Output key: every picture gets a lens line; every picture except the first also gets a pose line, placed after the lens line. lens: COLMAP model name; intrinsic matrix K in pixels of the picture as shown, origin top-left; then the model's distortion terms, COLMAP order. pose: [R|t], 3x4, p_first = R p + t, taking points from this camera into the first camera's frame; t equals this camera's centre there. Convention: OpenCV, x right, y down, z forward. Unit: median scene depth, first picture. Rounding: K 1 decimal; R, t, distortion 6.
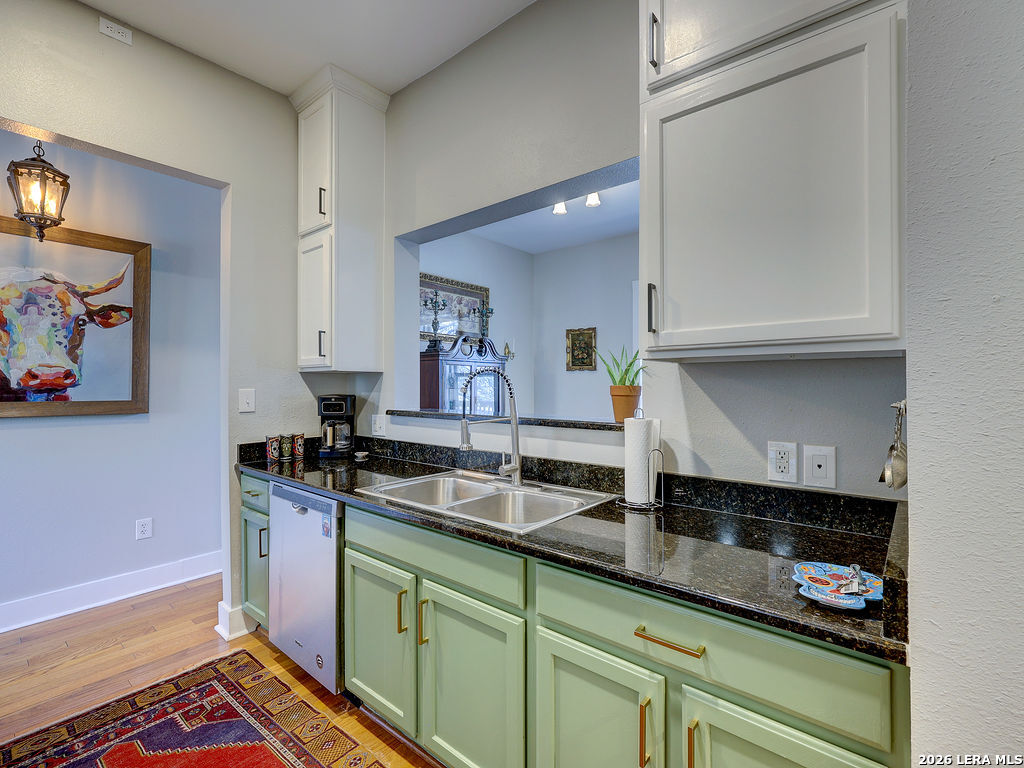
lens RADIAL K [[461.9, 0, 522.1], [0, 461.9, 385.0], [0, 0, 1]] dist [0.000841, 0.000096]
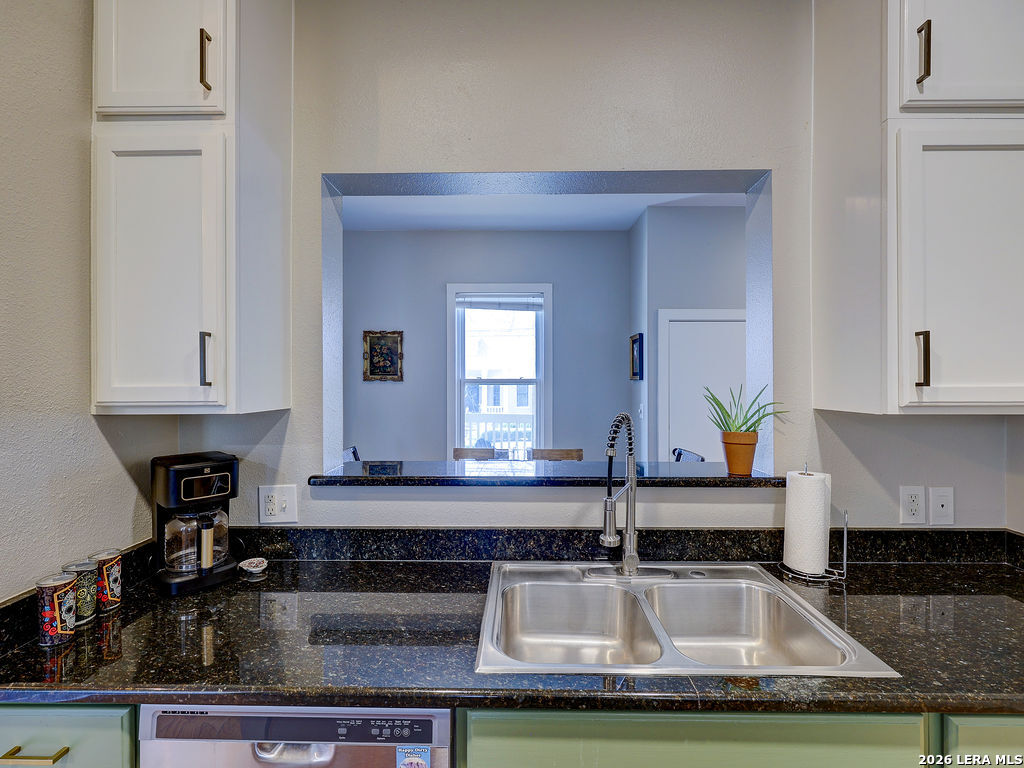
lens RADIAL K [[461.9, 0, 511.3], [0, 461.9, 384.0], [0, 0, 1]] dist [0.000841, 0.000096]
pose [[0.790078, -0.000939, 0.613005, -0.439423], [-0.001530, 0.999993, 0.003503, -0.061063], [-0.613004, -0.003706, 0.790071, 0.397243]]
